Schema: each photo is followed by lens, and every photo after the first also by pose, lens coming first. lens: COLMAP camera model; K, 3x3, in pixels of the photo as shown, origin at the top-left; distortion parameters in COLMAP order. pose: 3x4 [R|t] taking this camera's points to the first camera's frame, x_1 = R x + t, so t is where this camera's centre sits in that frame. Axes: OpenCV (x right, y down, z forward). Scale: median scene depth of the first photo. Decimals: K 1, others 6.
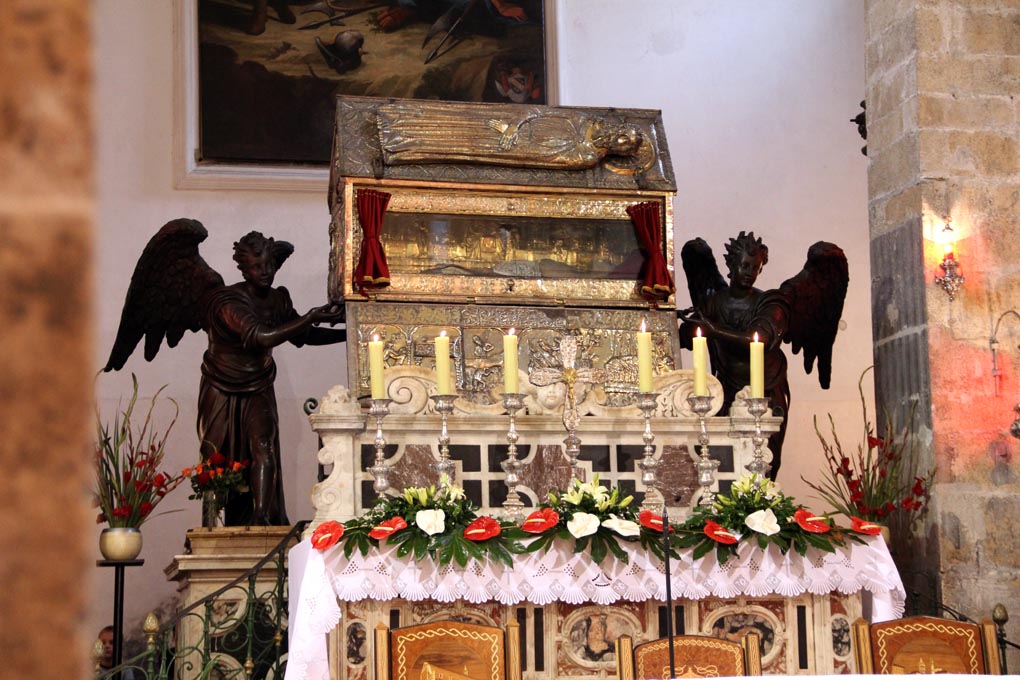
lens RADIAL K [[2083.0, 0, 510.0], [0, 2083.0, 340.0], [0, 0, 1]] dist [0.251506, 1.652392]
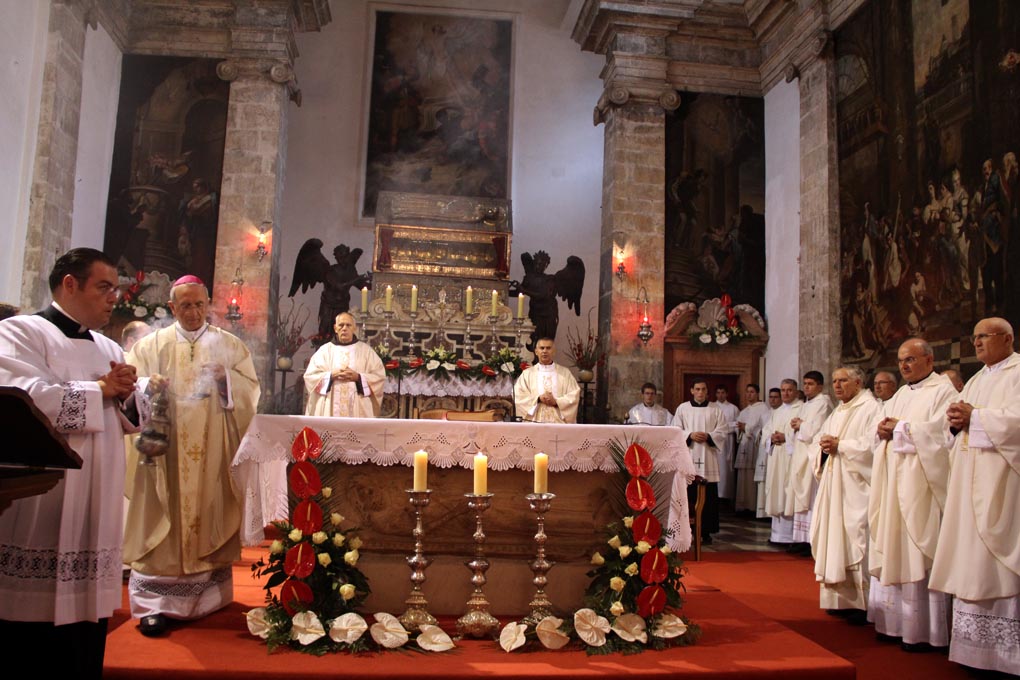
lens RADIAL K [[855.6, 0, 518.2], [0, 855.6, 356.6], [0, 0, 1]] dist [-0.155382, 0.159945]
pose [[0.993559, 0.047375, -0.102940, 0.199947], [-0.039277, 0.996075, 0.079324, -0.006053], [0.106294, -0.074770, 0.991520, -0.007376]]
